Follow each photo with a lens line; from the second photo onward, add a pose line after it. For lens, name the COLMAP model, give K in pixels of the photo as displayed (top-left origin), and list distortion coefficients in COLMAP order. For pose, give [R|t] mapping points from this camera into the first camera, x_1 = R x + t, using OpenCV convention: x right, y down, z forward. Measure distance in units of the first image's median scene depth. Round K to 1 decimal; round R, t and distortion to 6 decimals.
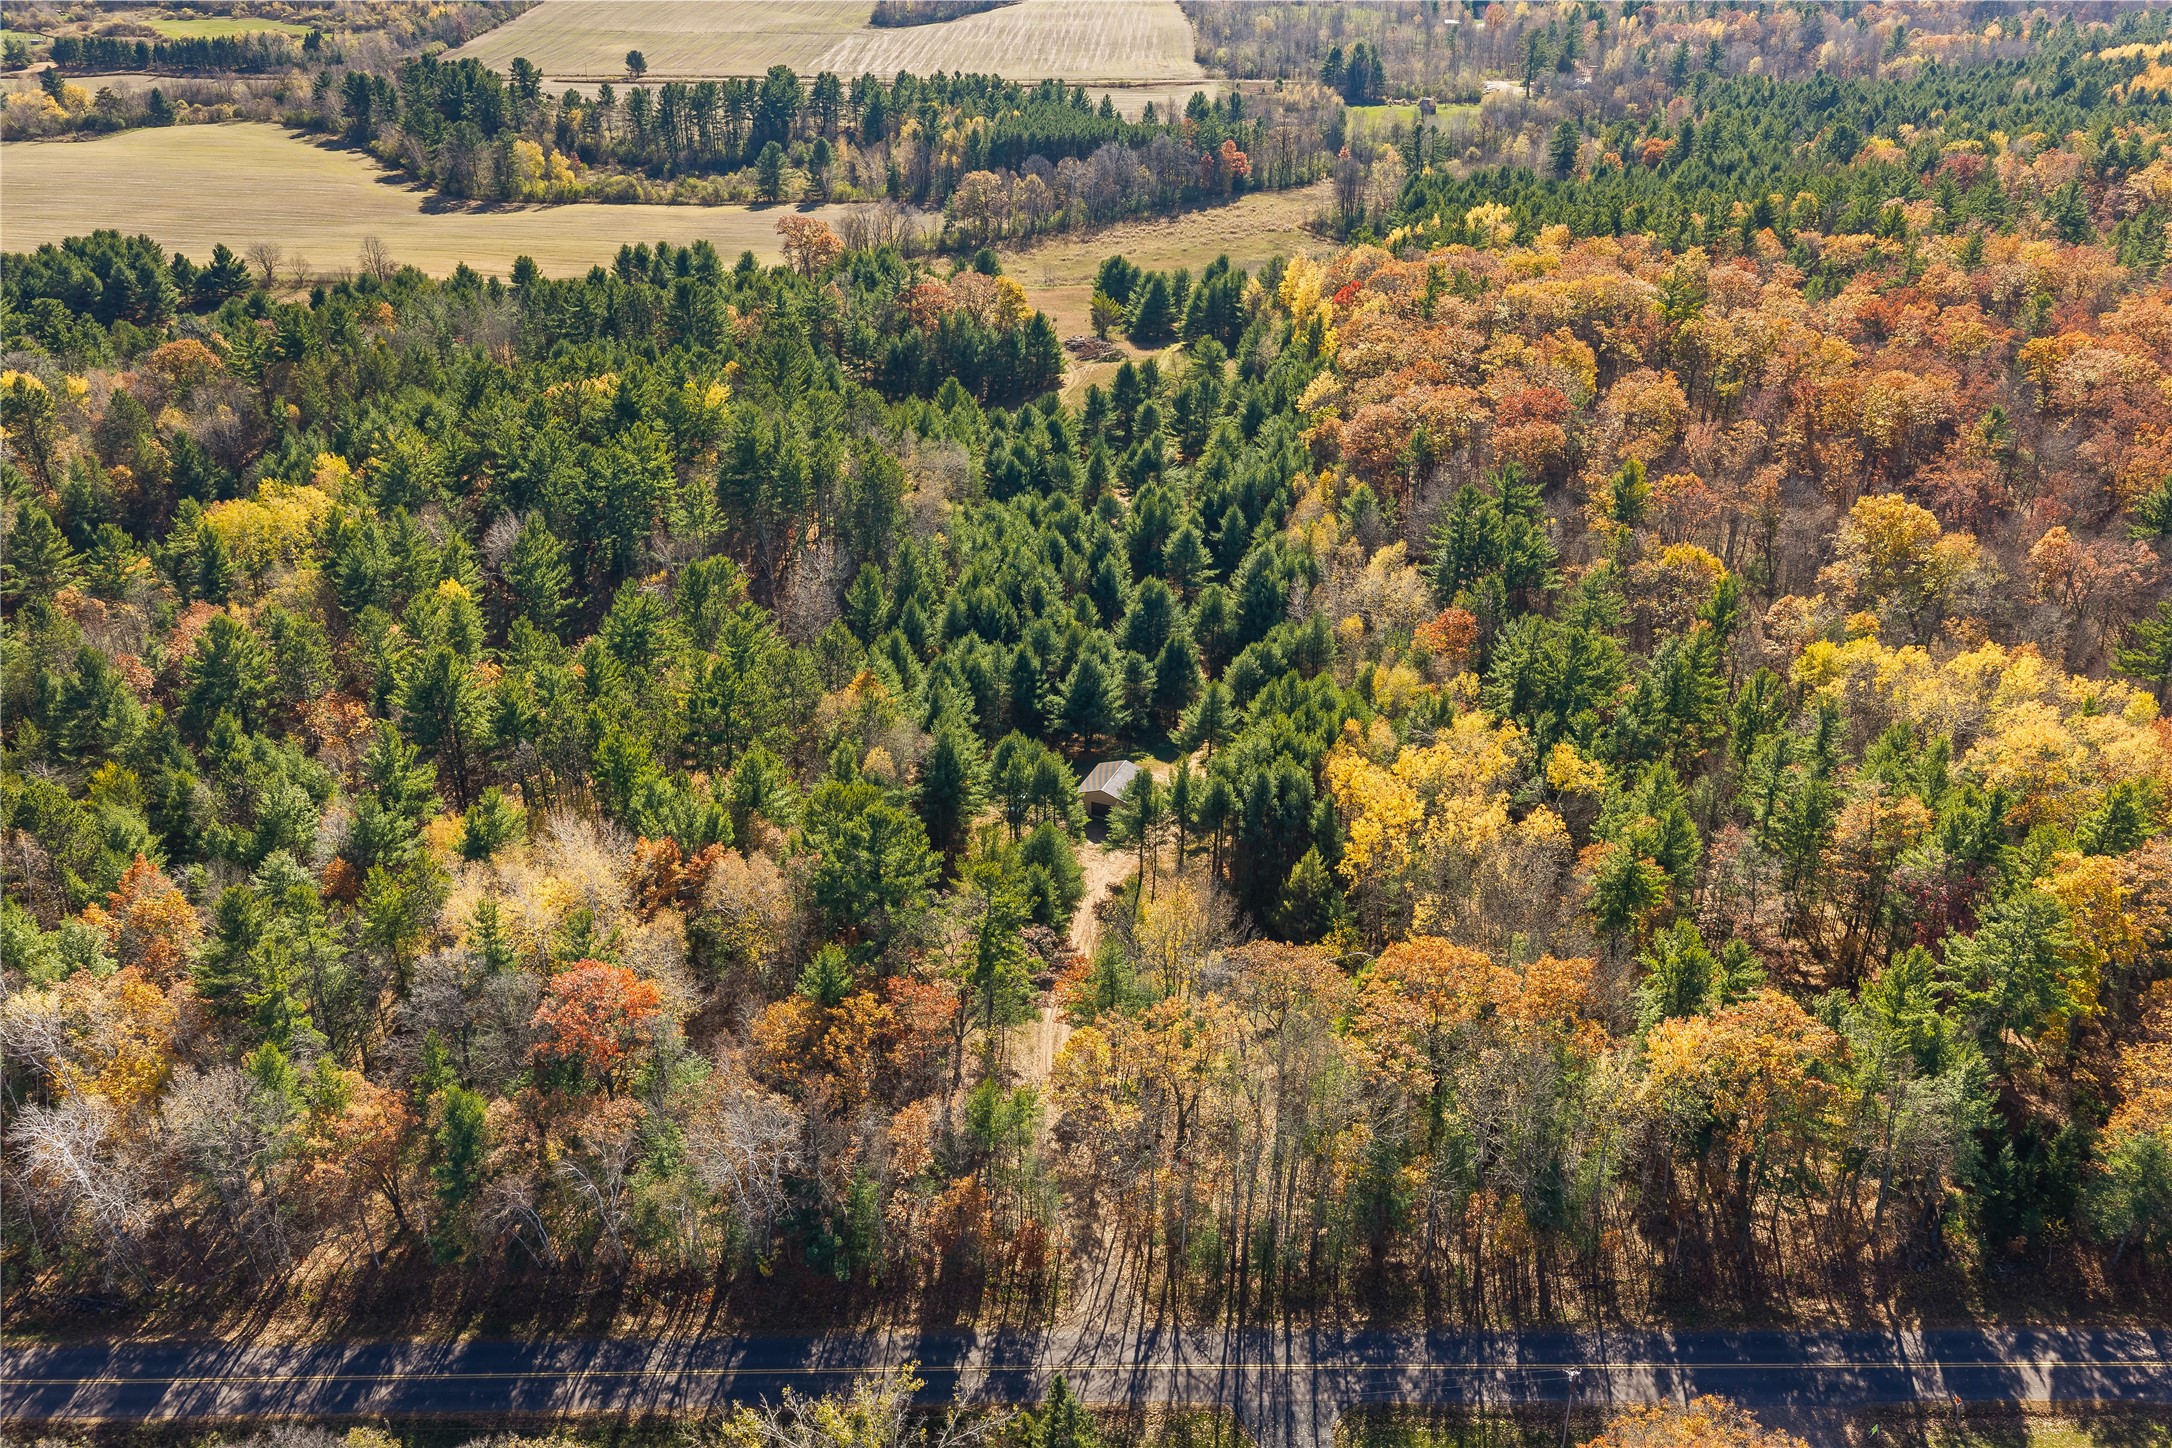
lens RADIAL K [[1777.5, 0, 1086.0], [0, 1777.5, 724.0], [0, 0, 1]] dist [0.017212, 0.002679]
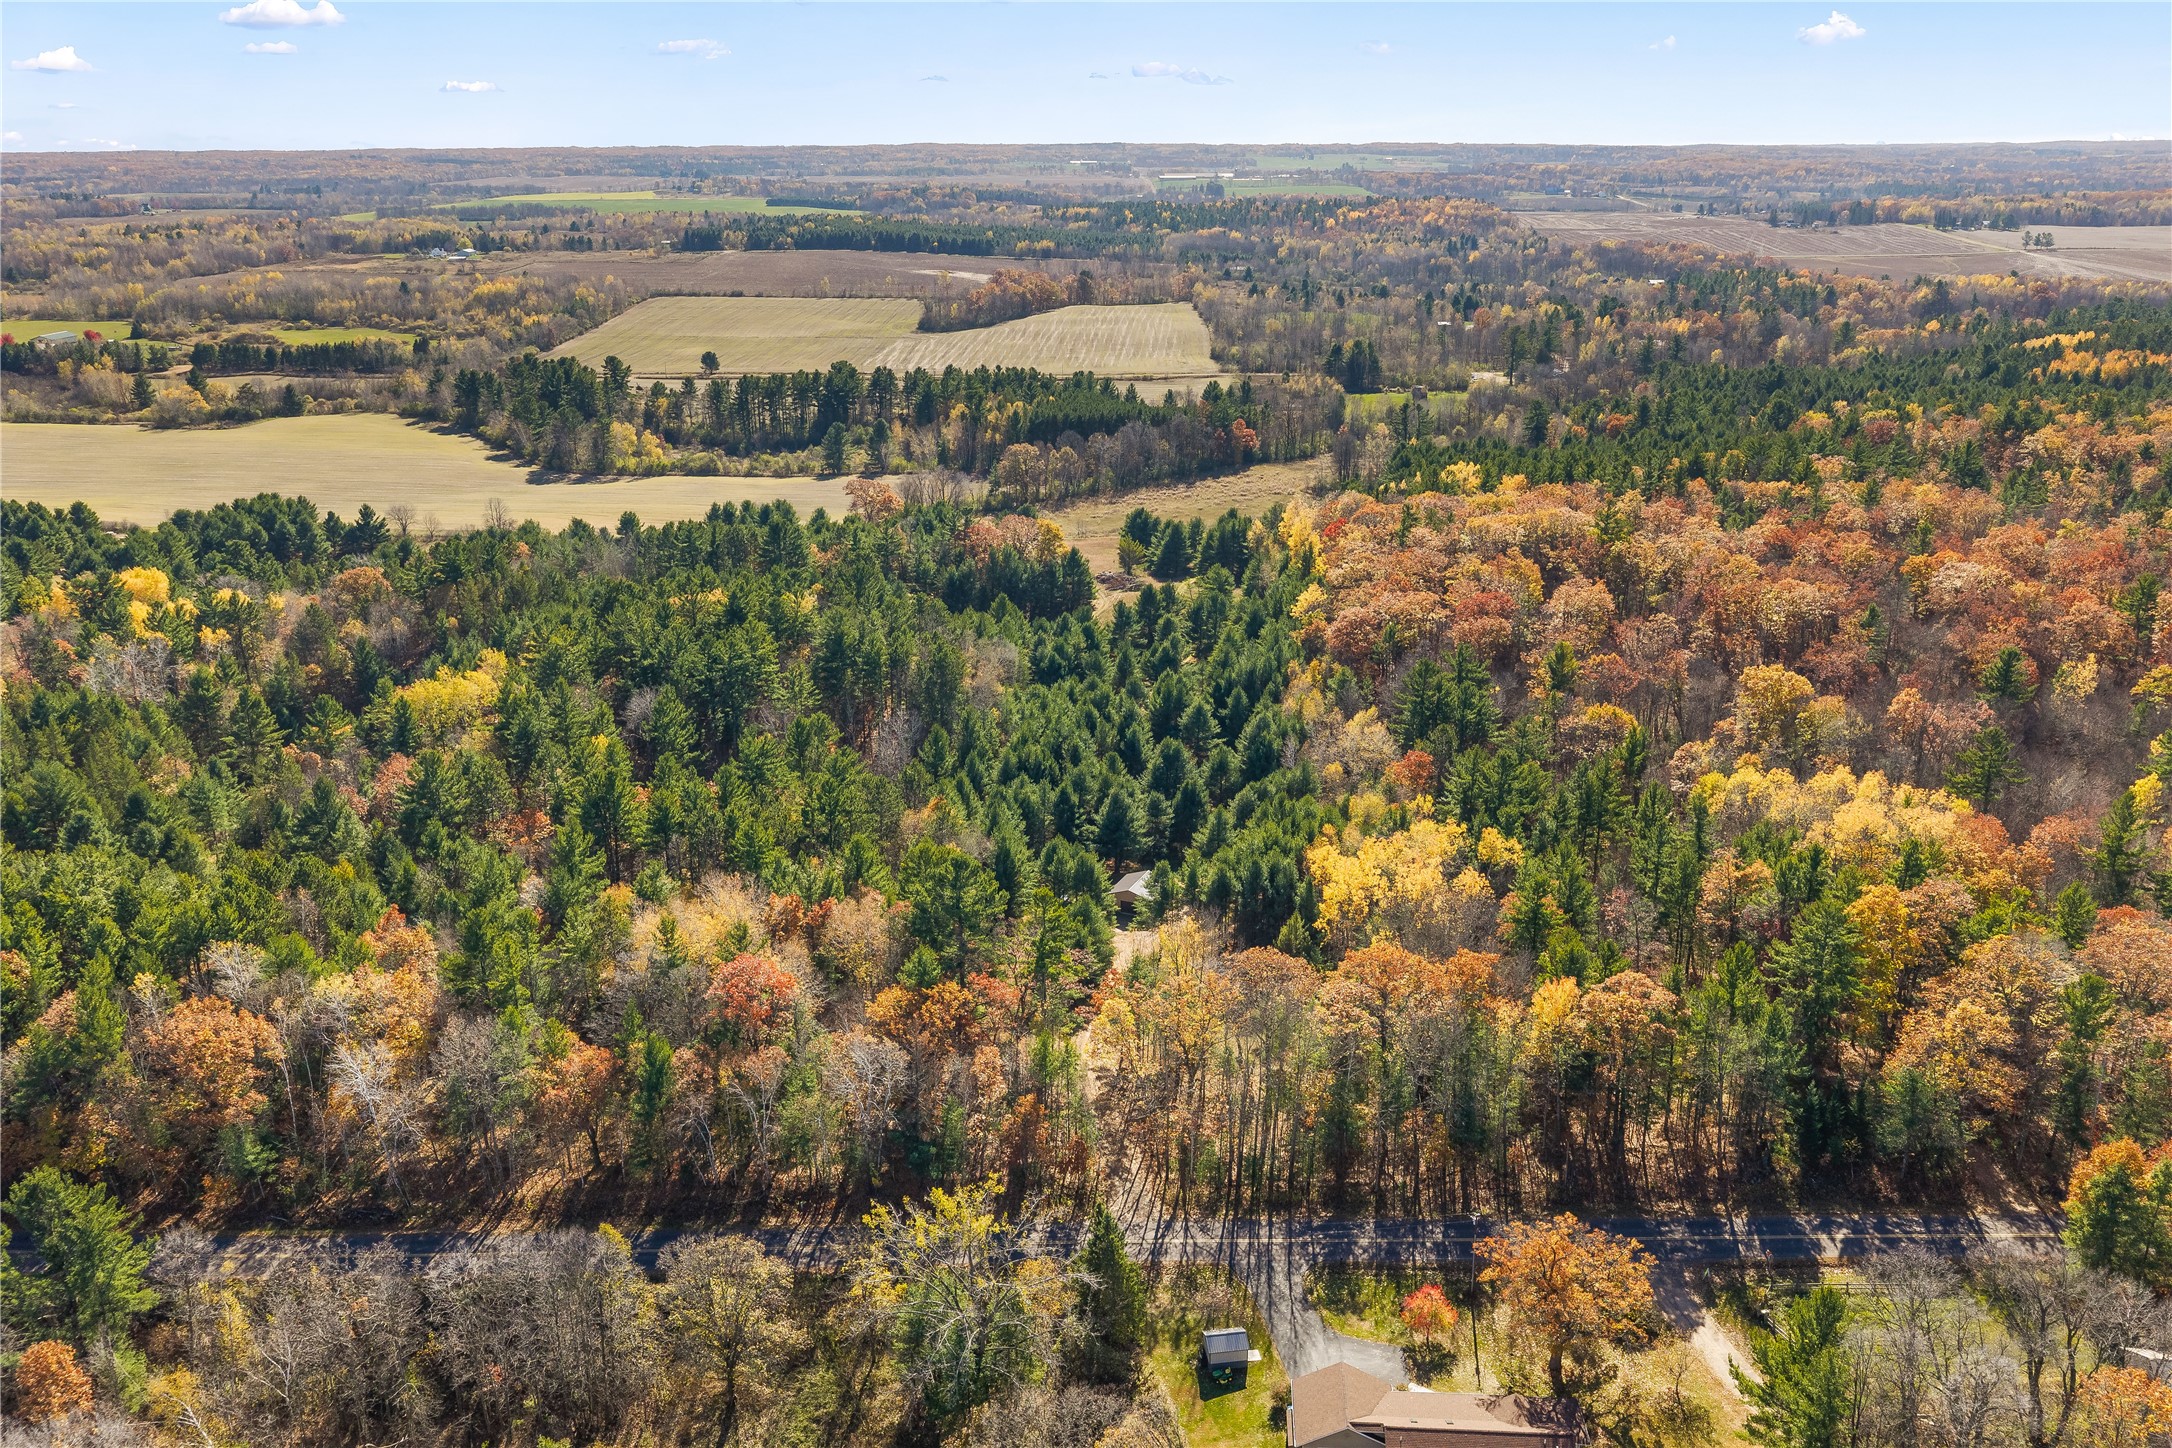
lens RADIAL K [[1711.5, 0, 1086.0], [0, 1711.5, 724.0], [0, 0, 1]] dist [0.036063, -0.004884]
pose [[0.999864, -0.002911, -0.016225, -0.000832], [0.000470, 0.988917, -0.148471, 0.066483], [0.016477, 0.148443, 0.988784, -0.129869]]
